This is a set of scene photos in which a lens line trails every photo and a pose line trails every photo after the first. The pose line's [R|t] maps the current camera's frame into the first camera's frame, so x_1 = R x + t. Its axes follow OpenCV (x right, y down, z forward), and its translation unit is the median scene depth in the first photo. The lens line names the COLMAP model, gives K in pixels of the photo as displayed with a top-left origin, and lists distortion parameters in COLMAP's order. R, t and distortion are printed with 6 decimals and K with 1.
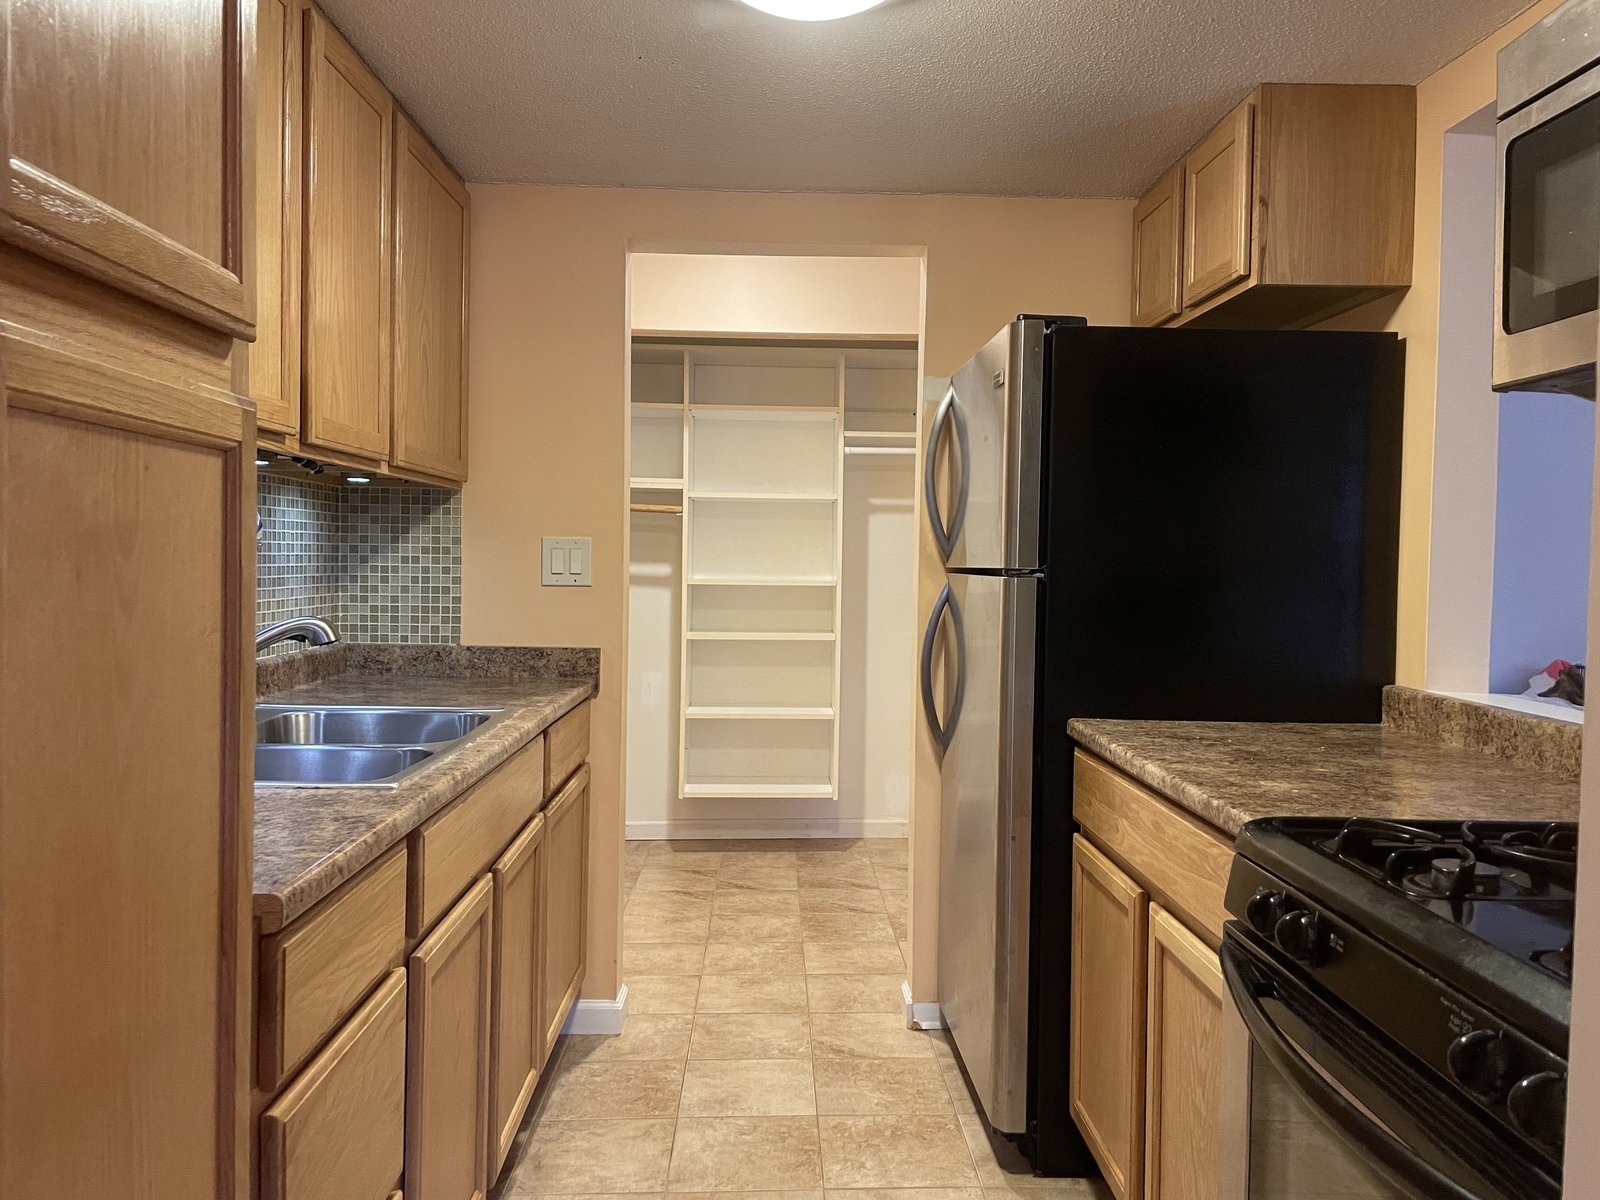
lens RADIAL K [[1216.9, 0, 816.4], [0, 1216.9, 600.5], [0, 0, 1]] dist [0.102023, -0.126879]
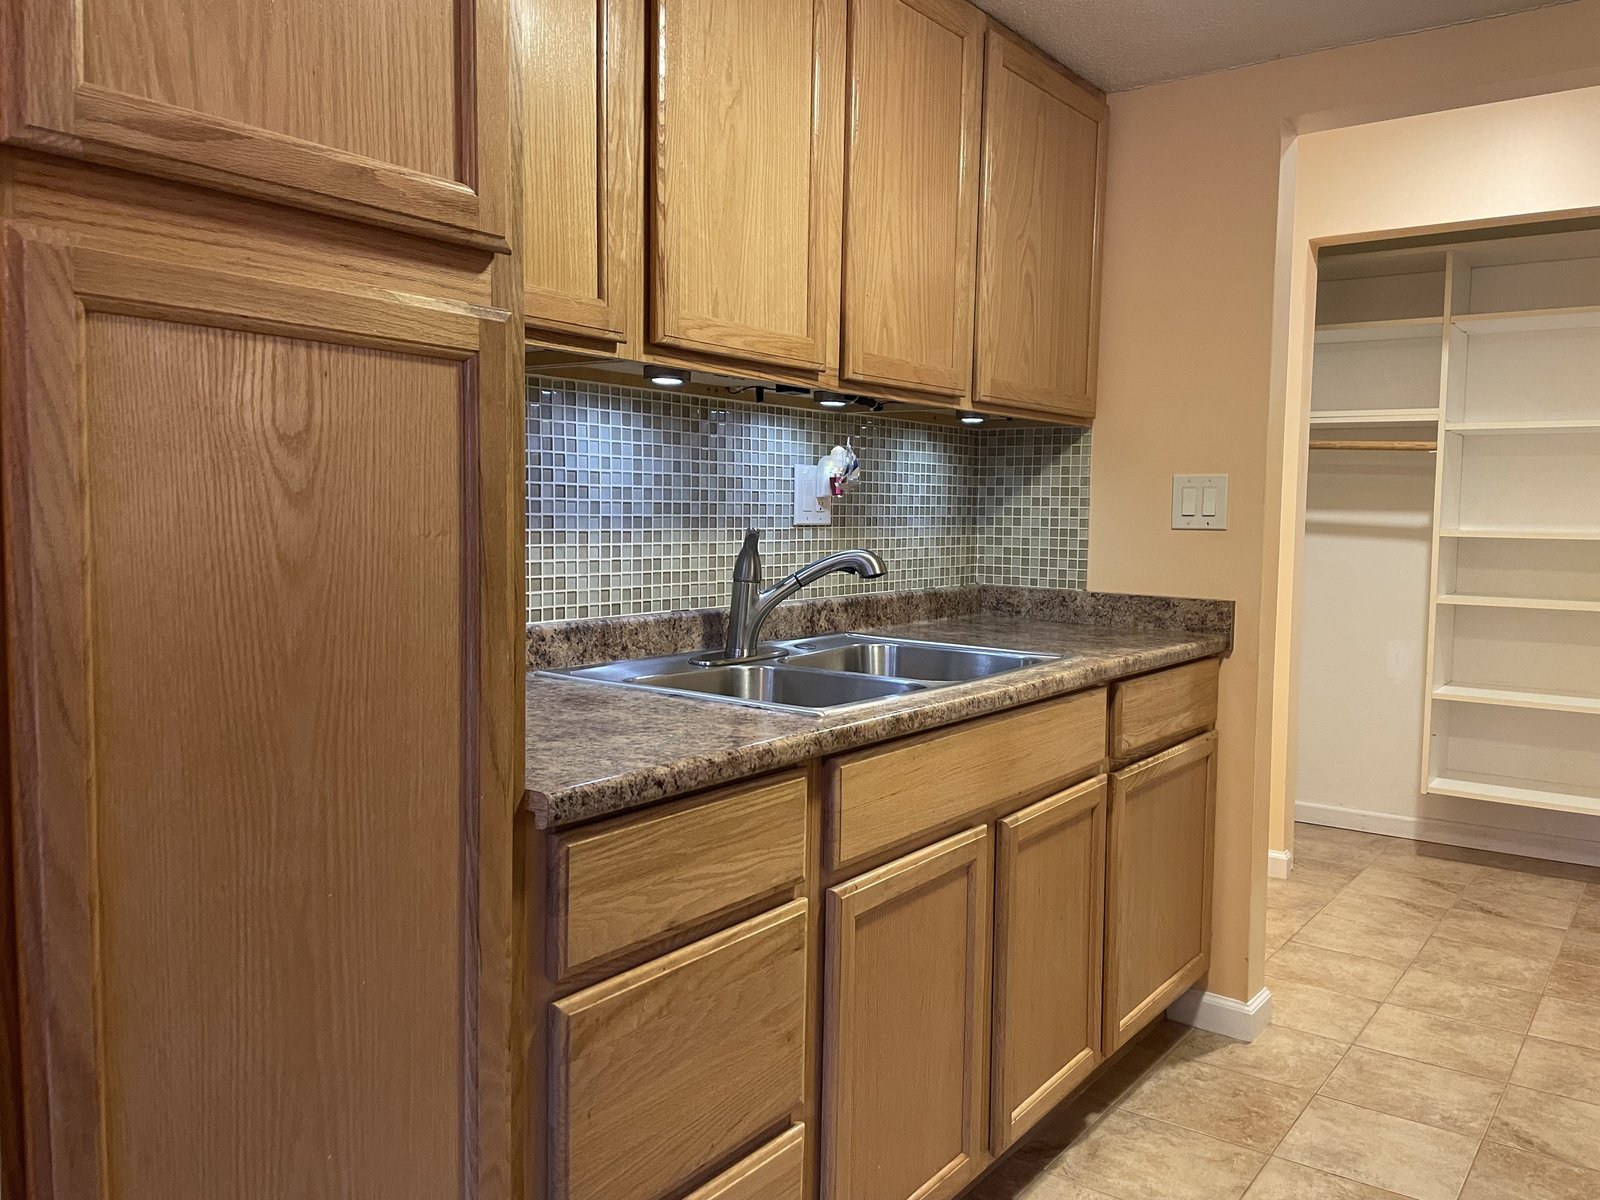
lens RADIAL K [[1216.9, 0, 816.3], [0, 1216.9, 592.6], [0, 0, 1]] dist [0.102023, -0.126879]
pose [[0.781658, 0.040969, -0.622360, 0.156834], [-0.025325, 0.999102, 0.033963, 0.012174], [0.623192, -0.010786, 0.781994, 0.143417]]
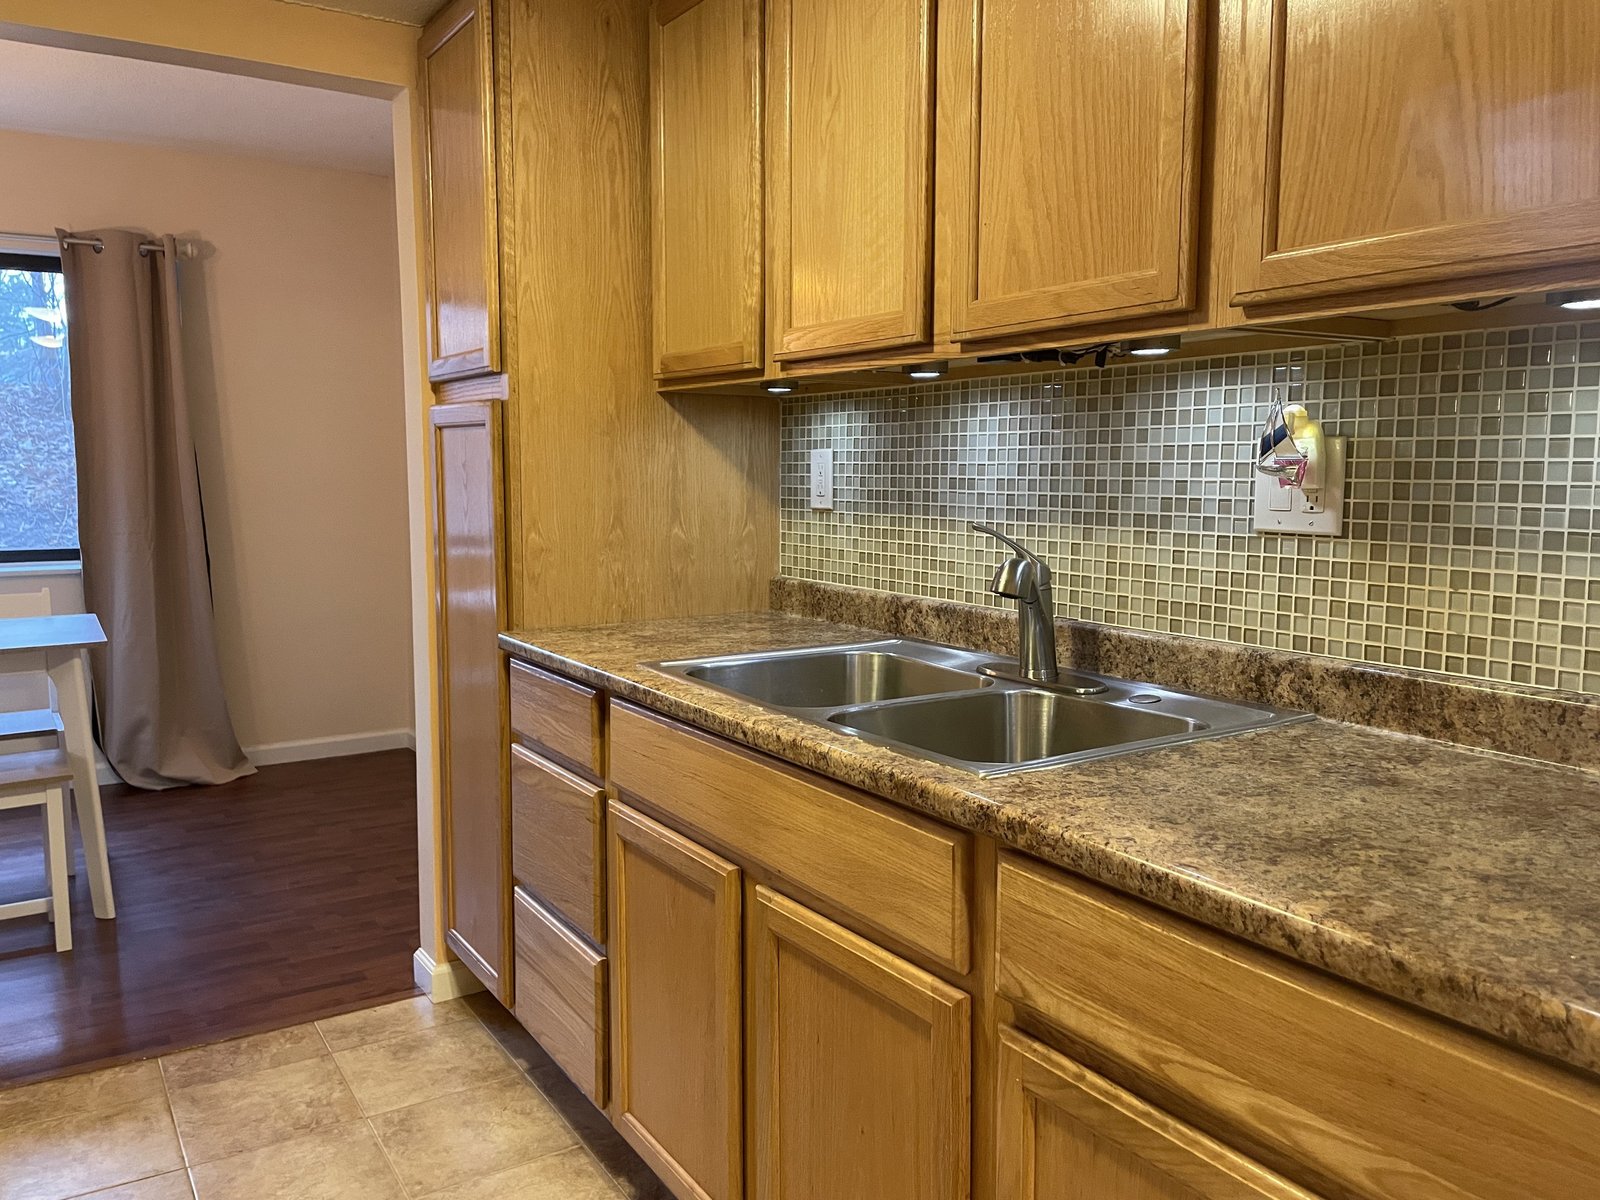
lens RADIAL K [[1216.9, 0, 794.2], [0, 1216.9, 591.2], [0, 0, 1]] dist [0.102023, -0.126879]
pose [[-0.864277, 0.032235, -0.501982, 0.075405], [-0.035169, 0.991630, 0.124229, -0.045075], [0.501785, 0.125022, -0.855910, 1.257270]]
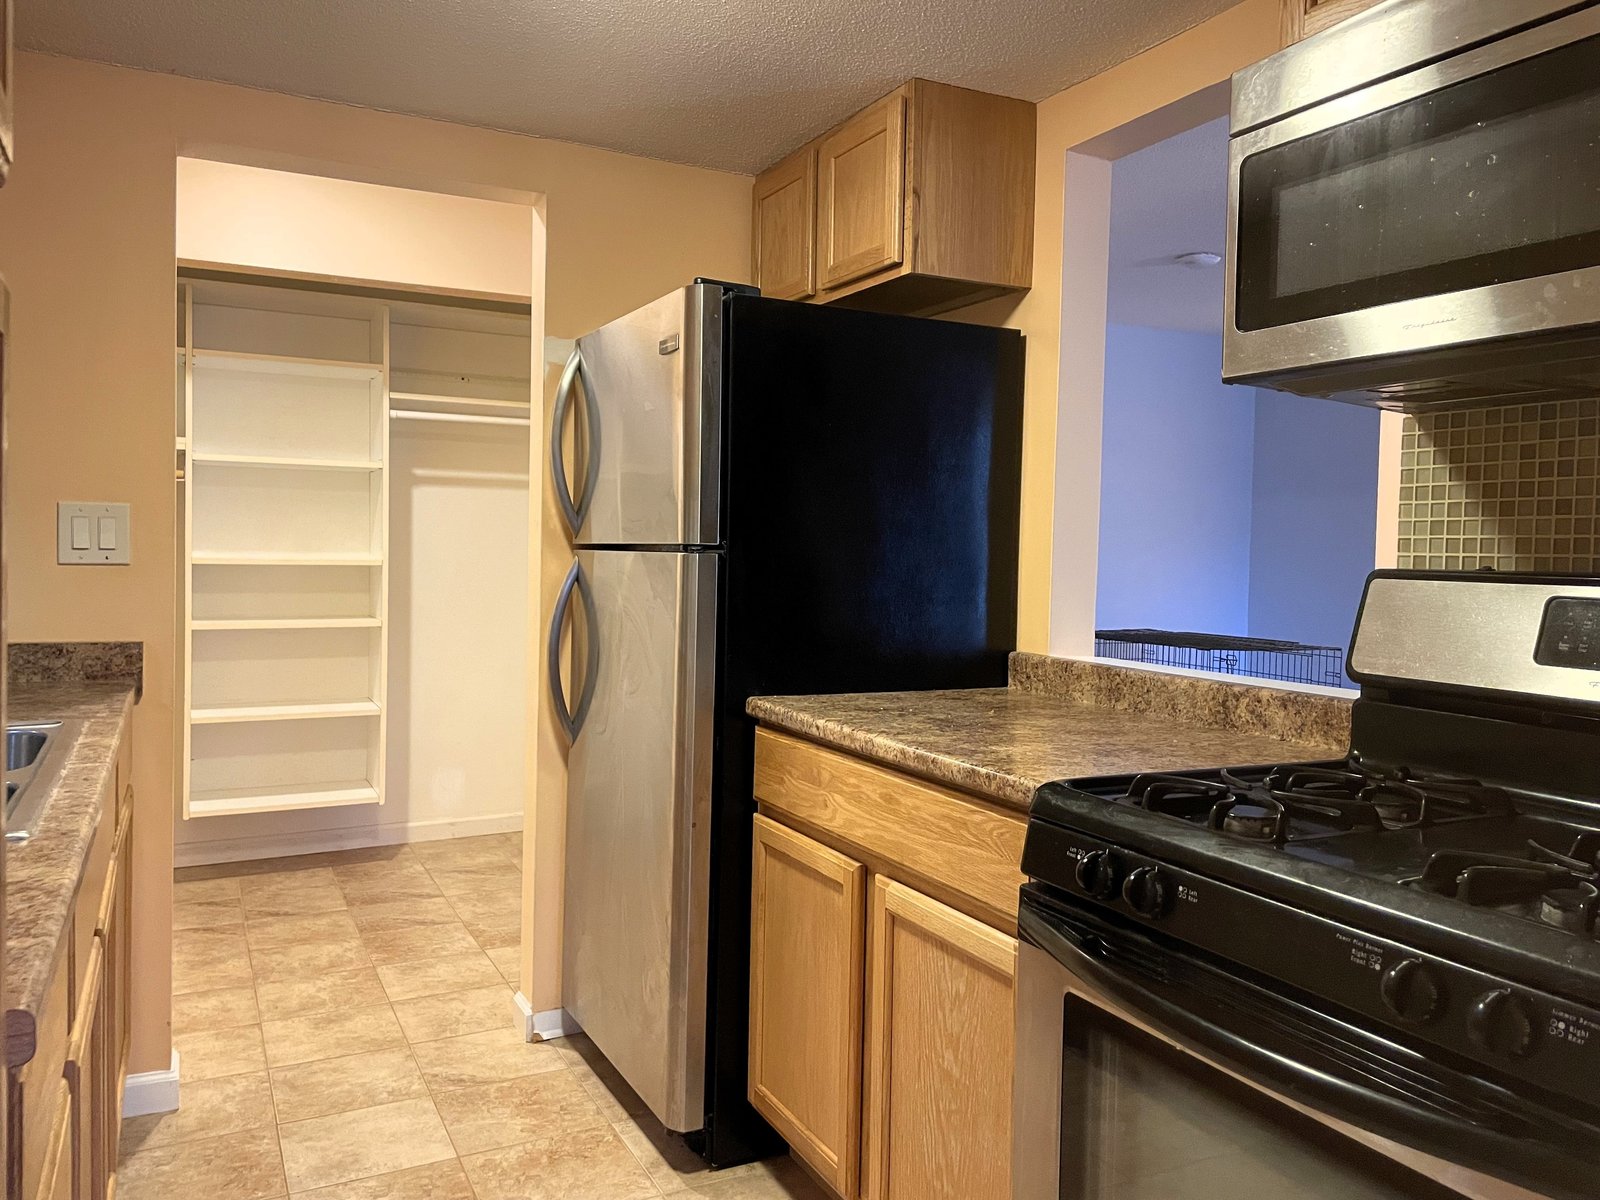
lens RADIAL K [[1216.9, 0, 816.6], [0, 1216.9, 594.2], [0, 0, 1]] dist [0.102023, -0.126879]
pose [[0.906346, -0.014011, 0.422303, -0.137699], [0.009647, 0.999876, 0.012469, 0.001866], [-0.422426, -0.007227, 0.906369, 0.081753]]
